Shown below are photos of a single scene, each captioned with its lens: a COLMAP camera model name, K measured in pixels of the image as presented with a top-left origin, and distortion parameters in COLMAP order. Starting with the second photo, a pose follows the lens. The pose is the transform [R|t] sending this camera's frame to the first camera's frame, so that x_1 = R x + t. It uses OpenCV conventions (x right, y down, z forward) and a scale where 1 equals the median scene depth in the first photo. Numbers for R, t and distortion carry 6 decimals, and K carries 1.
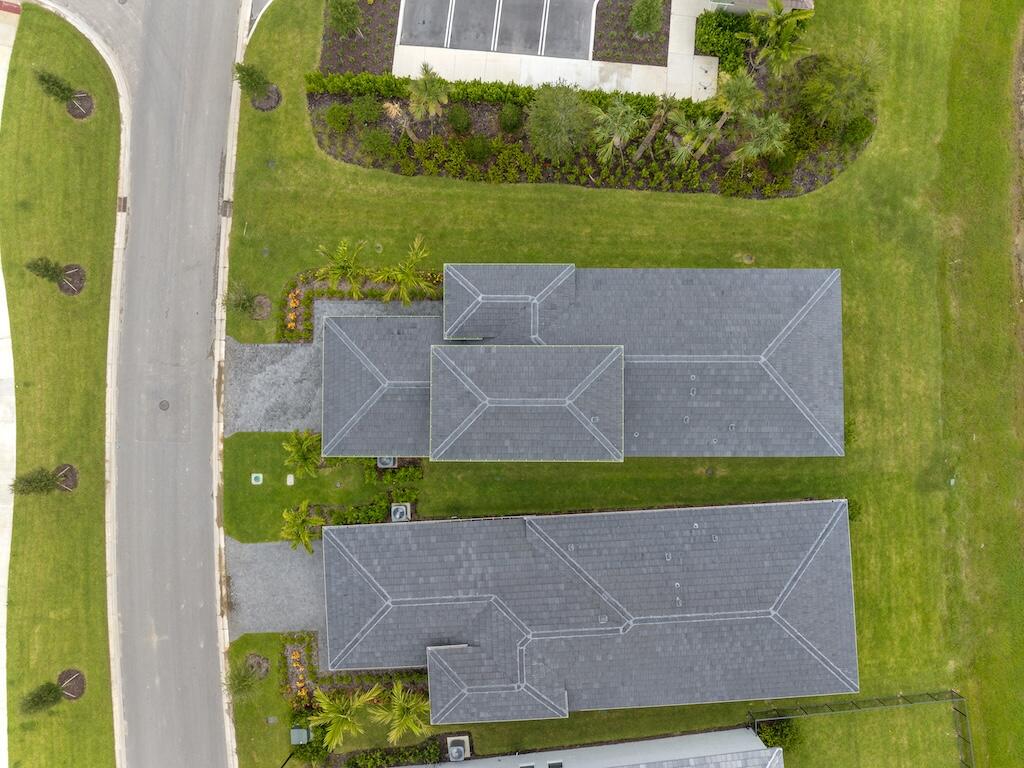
lens RADIAL K [[723.8, 0, 512.0], [0, 723.8, 384.0], [0, 0, 1]] dist [-0.045991, 0.009382]
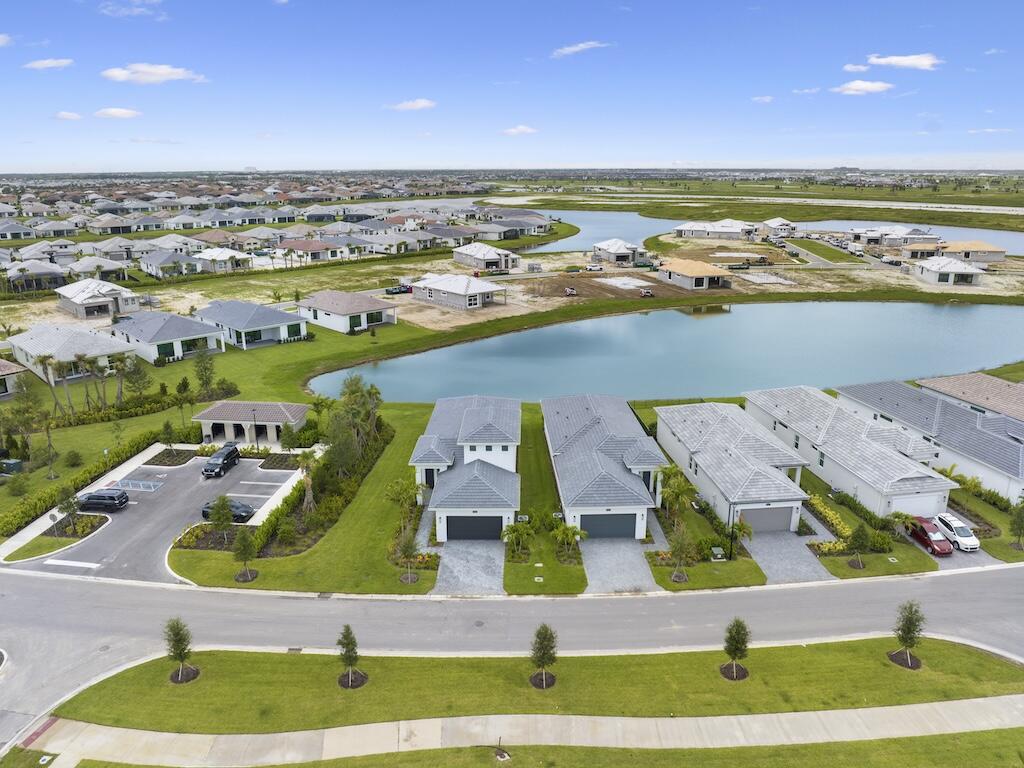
lens RADIAL K [[723.8, 0, 512.0], [0, 723.8, 384.0], [0, 0, 1]] dist [-0.045991, 0.009382]
pose [[0.014441, -0.276674, 0.960855, -1.521271], [0.998782, 0.049340, -0.000803, 0.065423], [-0.047187, 0.959696, 0.277049, 0.287519]]
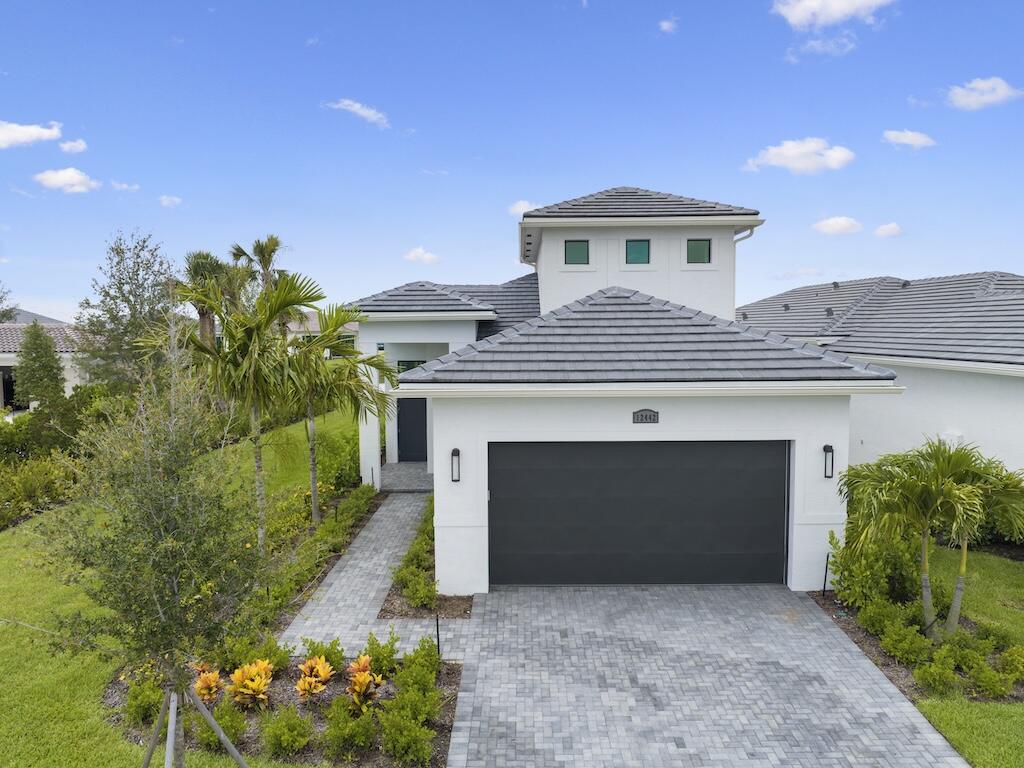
lens RADIAL K [[723.8, 0, 512.0], [0, 723.8, 384.0], [0, 0, 1]] dist [-0.045991, 0.009382]
pose [[0.006177, -0.065651, 0.997824, -0.486726], [0.999027, 0.043983, -0.003291, -0.044251], [-0.043671, 0.996873, 0.065859, 0.899228]]
